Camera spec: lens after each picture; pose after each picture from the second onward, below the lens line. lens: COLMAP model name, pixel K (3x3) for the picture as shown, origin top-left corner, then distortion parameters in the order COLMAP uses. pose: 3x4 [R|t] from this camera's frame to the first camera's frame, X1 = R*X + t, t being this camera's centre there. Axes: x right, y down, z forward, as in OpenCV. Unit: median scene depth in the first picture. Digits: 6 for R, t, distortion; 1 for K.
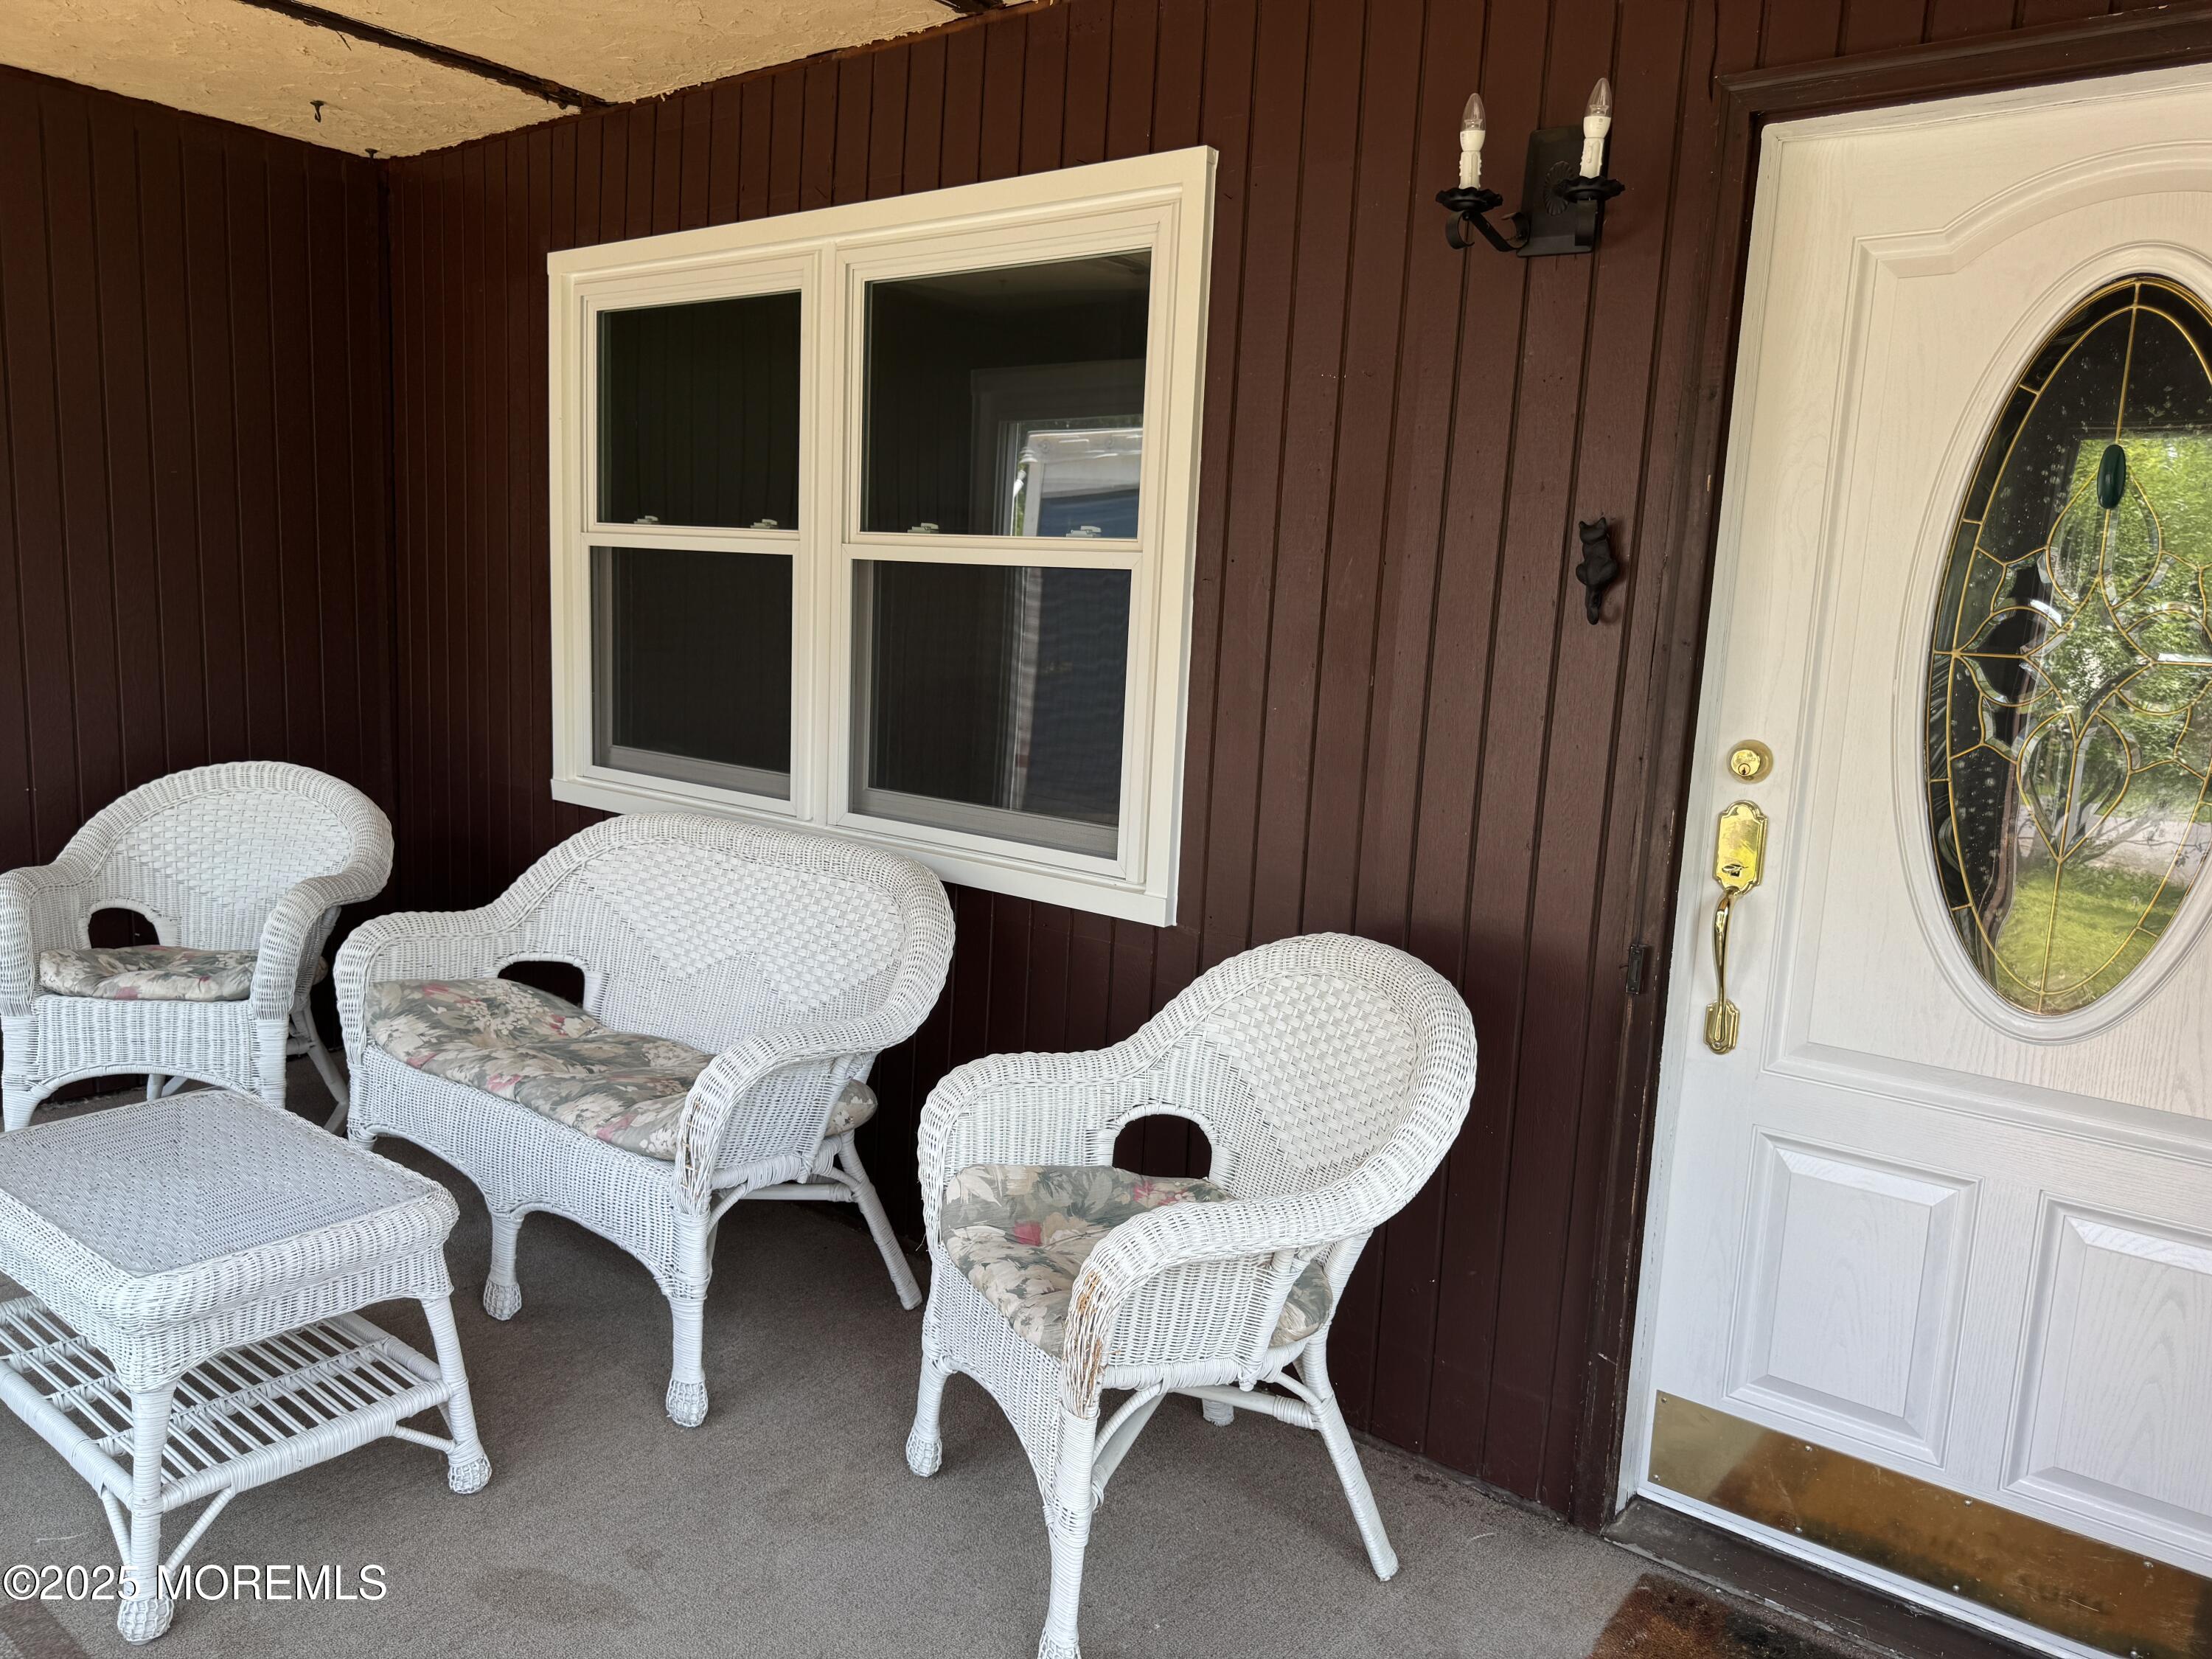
lens RADIAL K [[1558.3, 0, 1113.4], [0, 1558.3, 830.1], [0, 0, 1]] dist [0.059921, -0.063813]
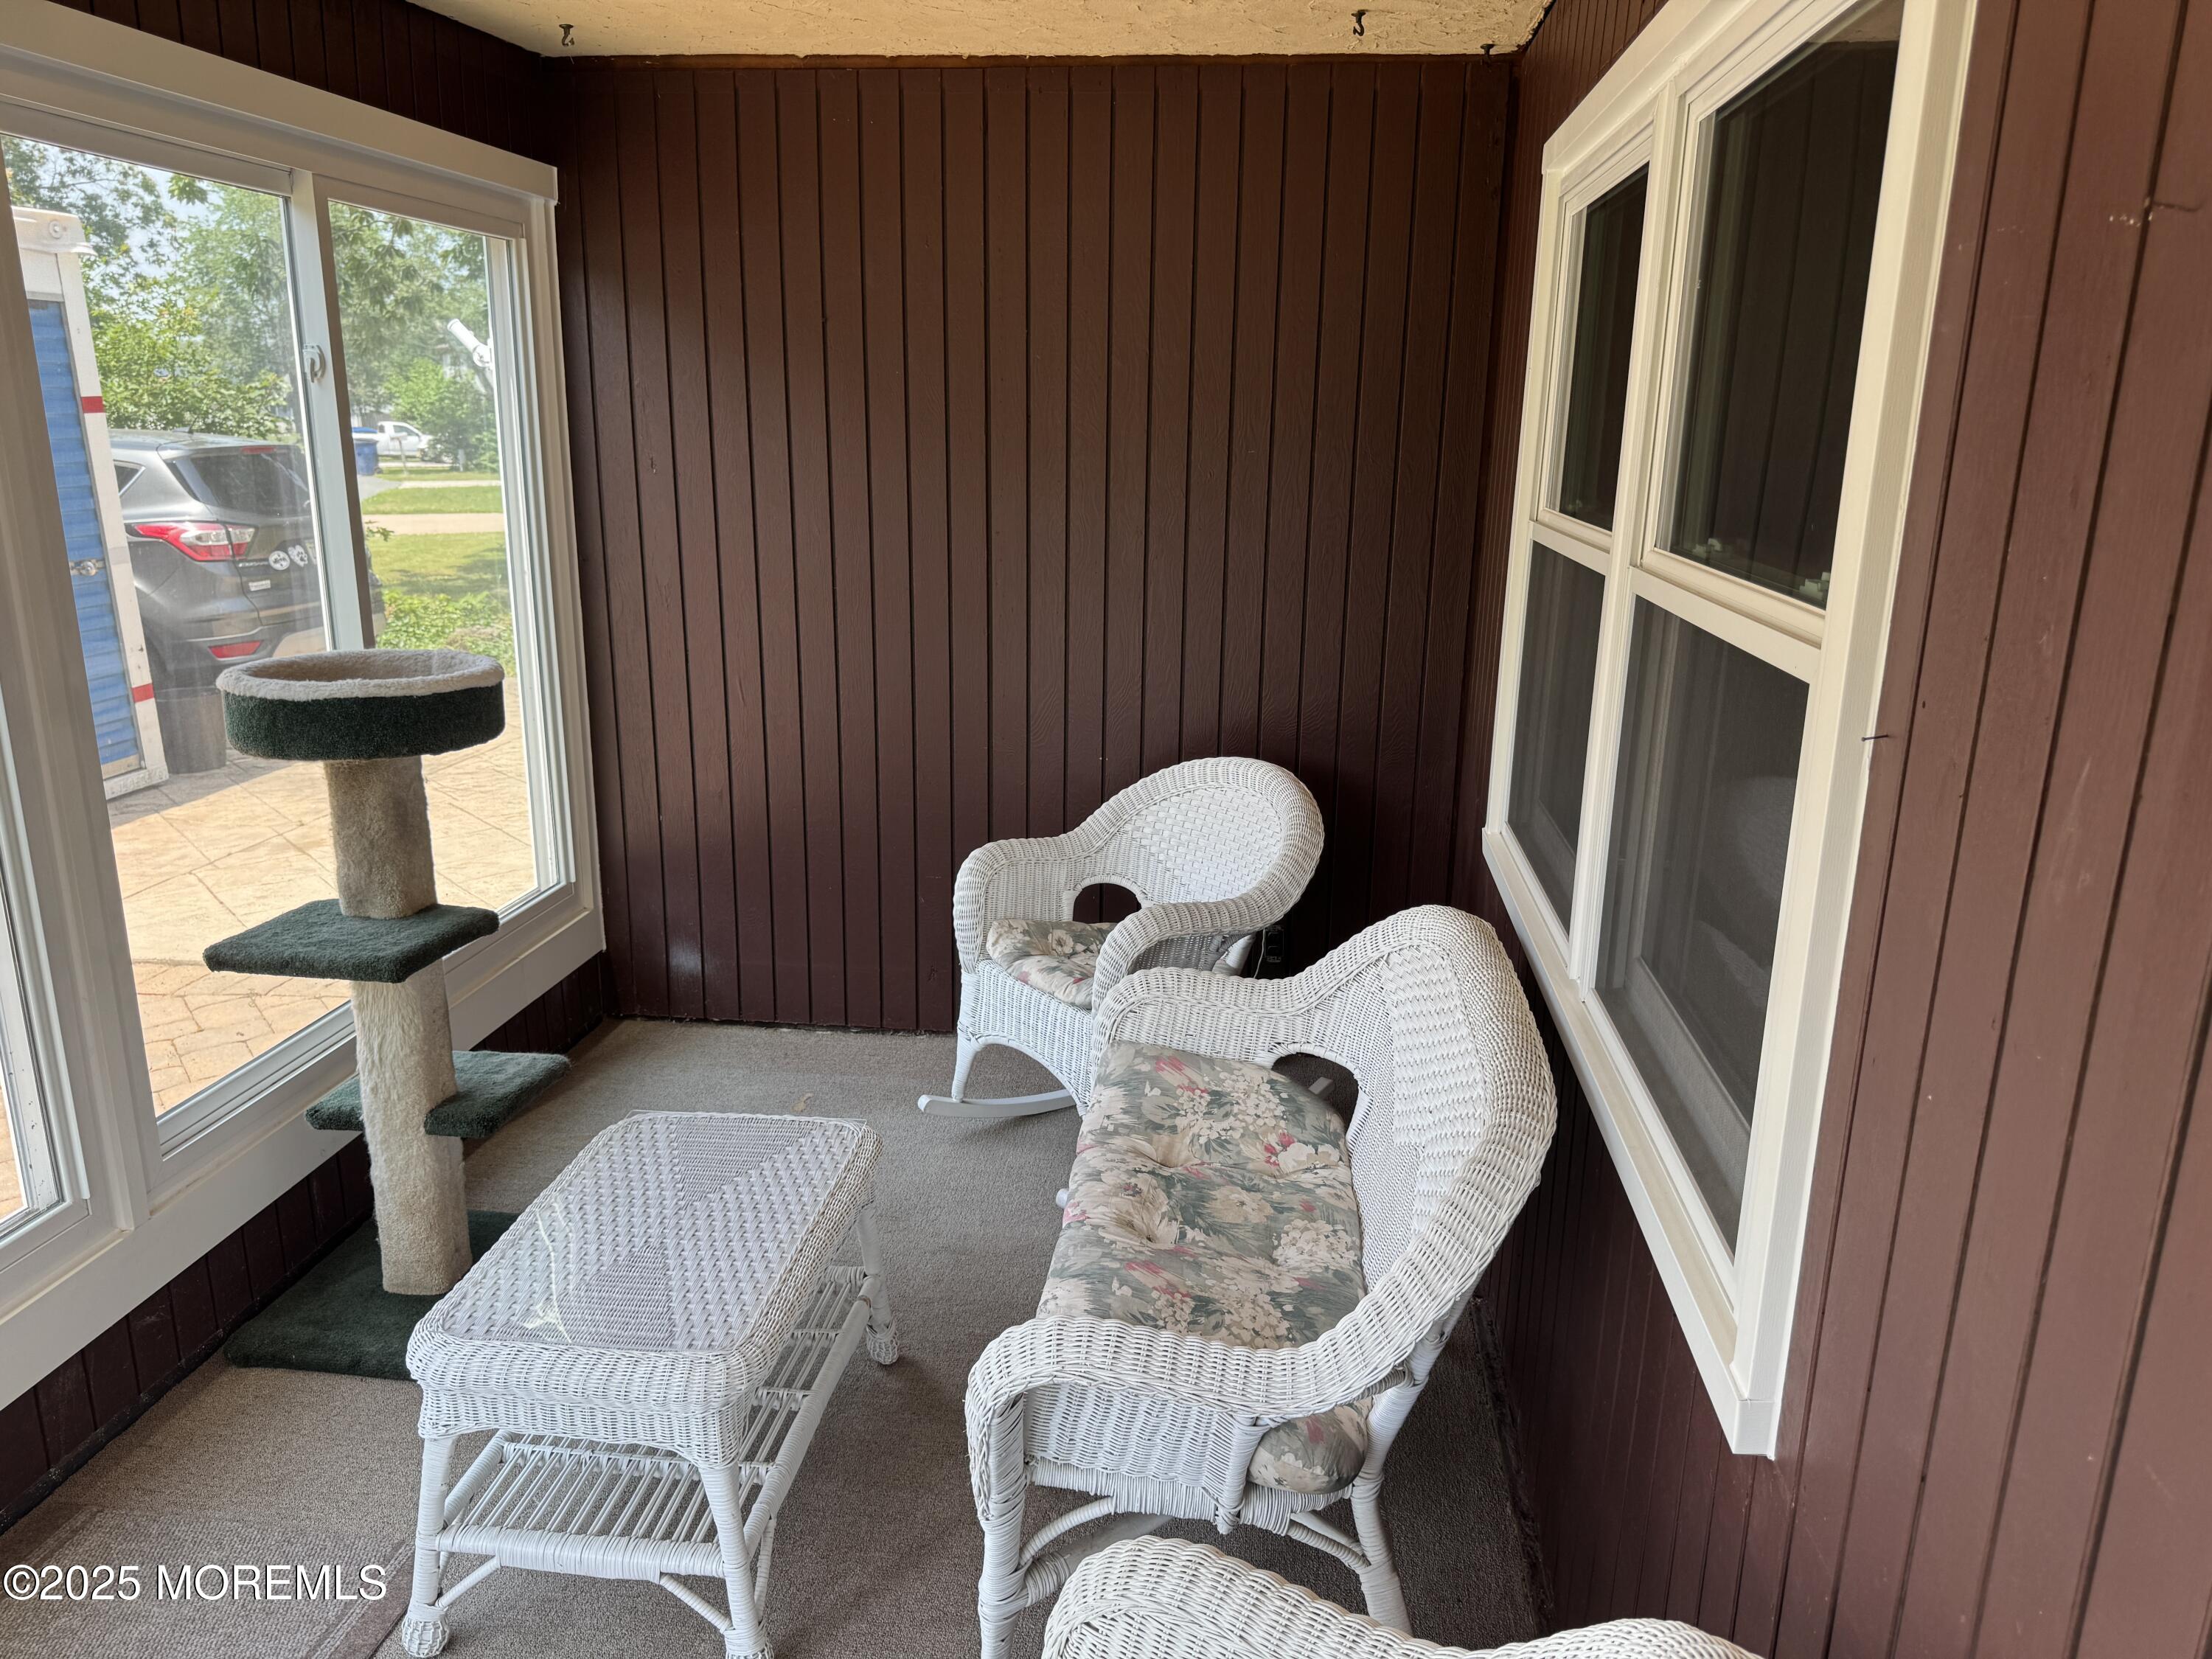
lens RADIAL K [[1558.3, 0, 1106.0], [0, 1558.3, 833.1], [0, 0, 1]] dist [0.059921, -0.063813]
pose [[0.515507, 0.177379, -0.838325, 0.253833], [-0.114824, 0.983816, 0.137555, -0.139907], [0.849157, 0.025349, 0.527532, 0.500250]]
